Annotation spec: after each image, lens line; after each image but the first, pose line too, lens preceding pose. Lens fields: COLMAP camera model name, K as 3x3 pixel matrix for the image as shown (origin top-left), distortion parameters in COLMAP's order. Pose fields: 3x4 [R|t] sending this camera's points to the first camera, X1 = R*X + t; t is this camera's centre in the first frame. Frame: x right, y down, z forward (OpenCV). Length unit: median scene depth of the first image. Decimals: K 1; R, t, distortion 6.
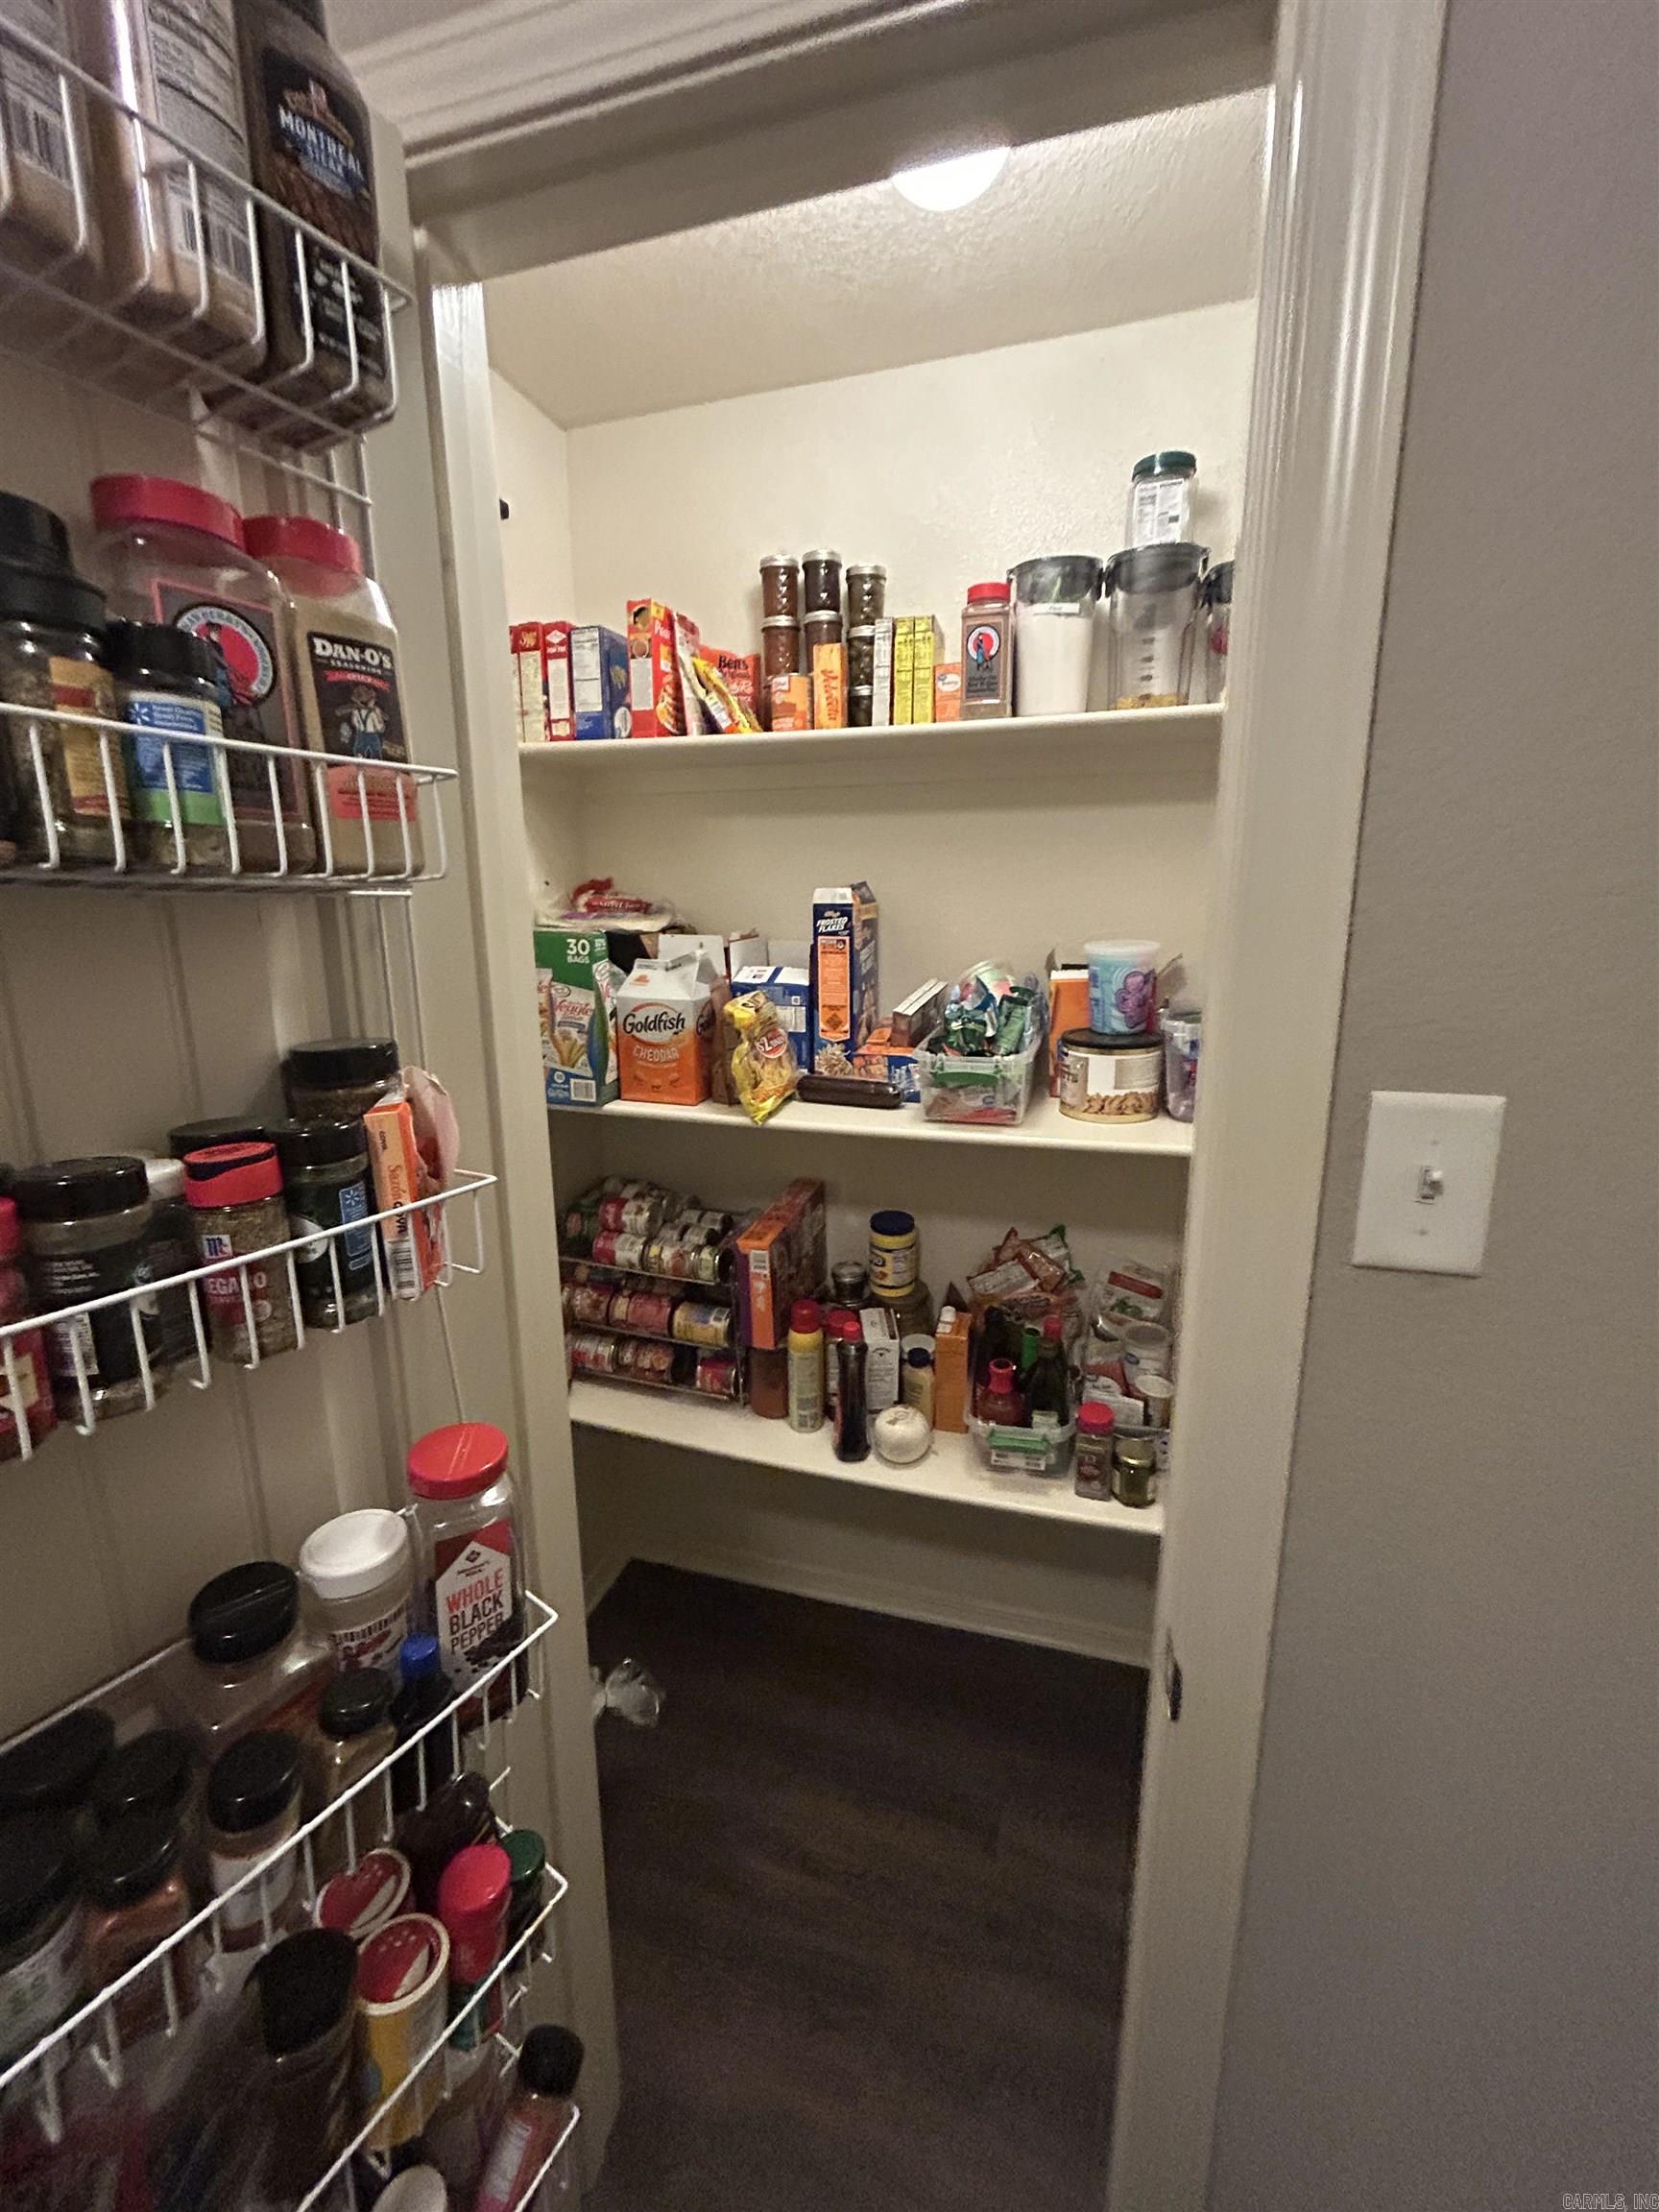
lens RADIAL K [[893.5, 0, 832.2], [0, 893.5, 1097.8], [0, 0, 1]] dist [-0.004913, 0.003249]
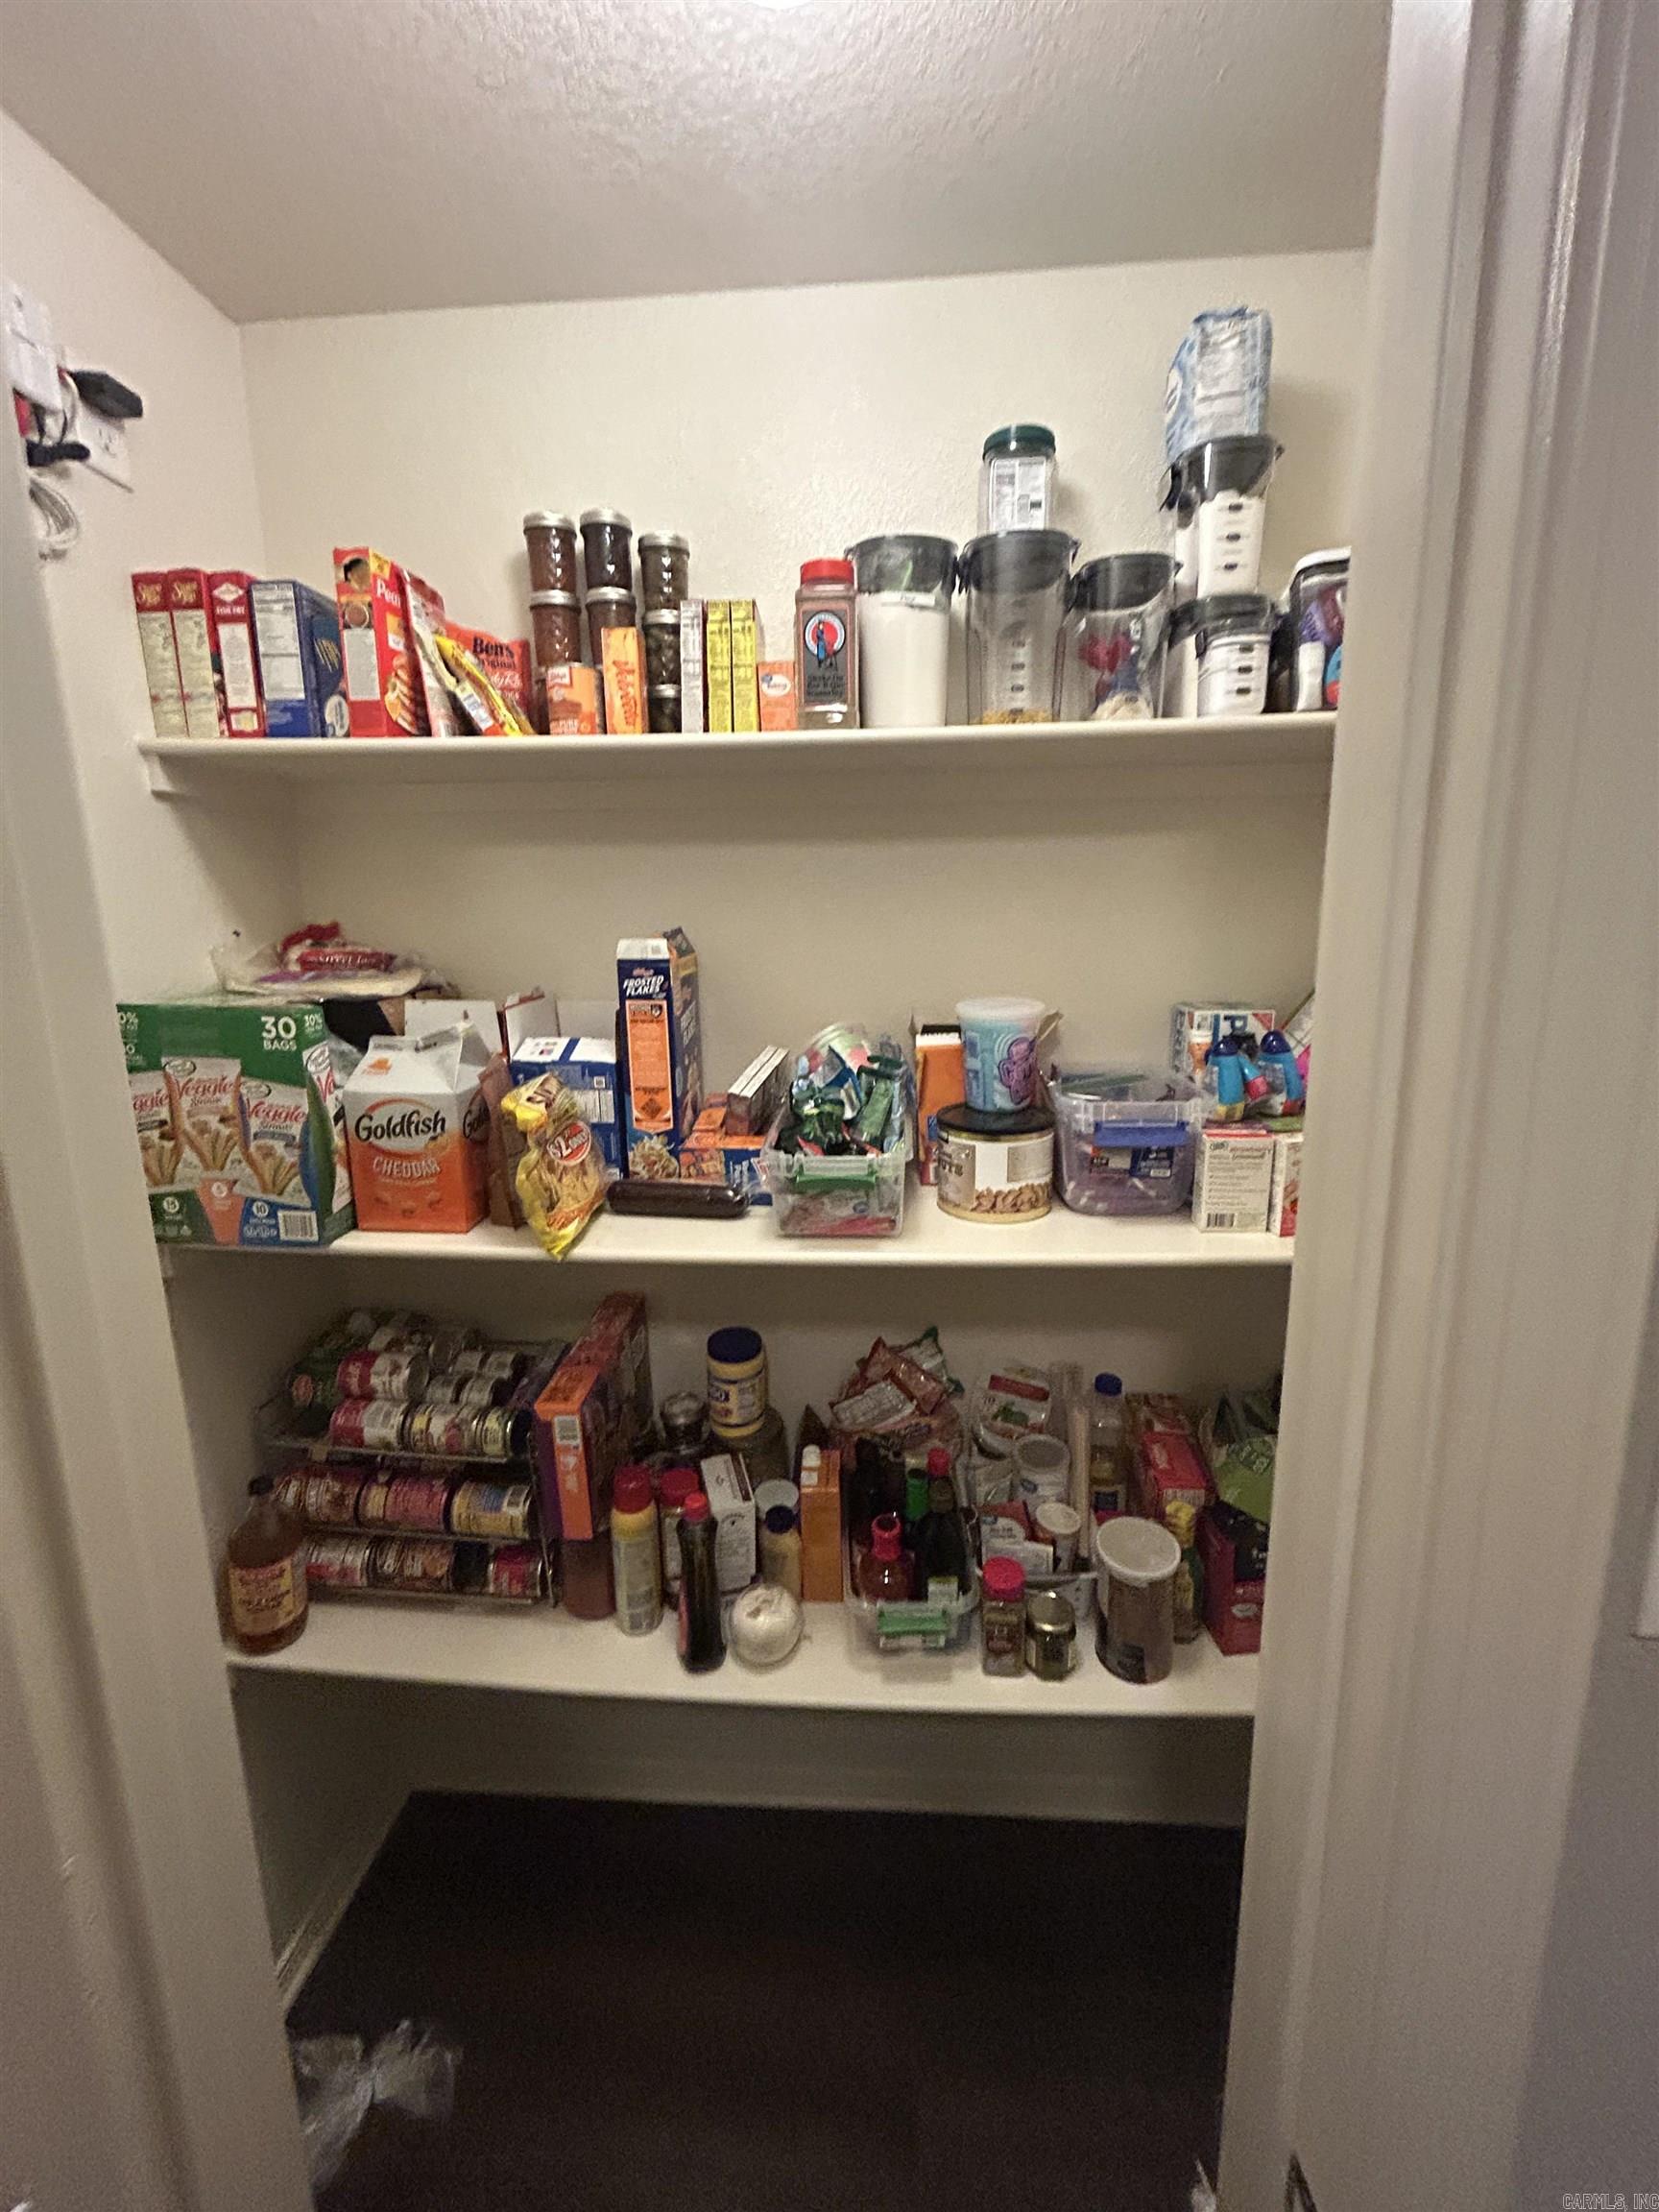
lens RADIAL K [[893.5, 0, 832.2], [0, 893.5, 1097.8], [0, 0, 1]] dist [-0.004913, 0.003249]
pose [[0.973252, -0.049654, 0.224312, -0.019232], [0.055420, 0.998273, -0.019479, -0.071750], [-0.222958, 0.031389, 0.974323, 0.208064]]
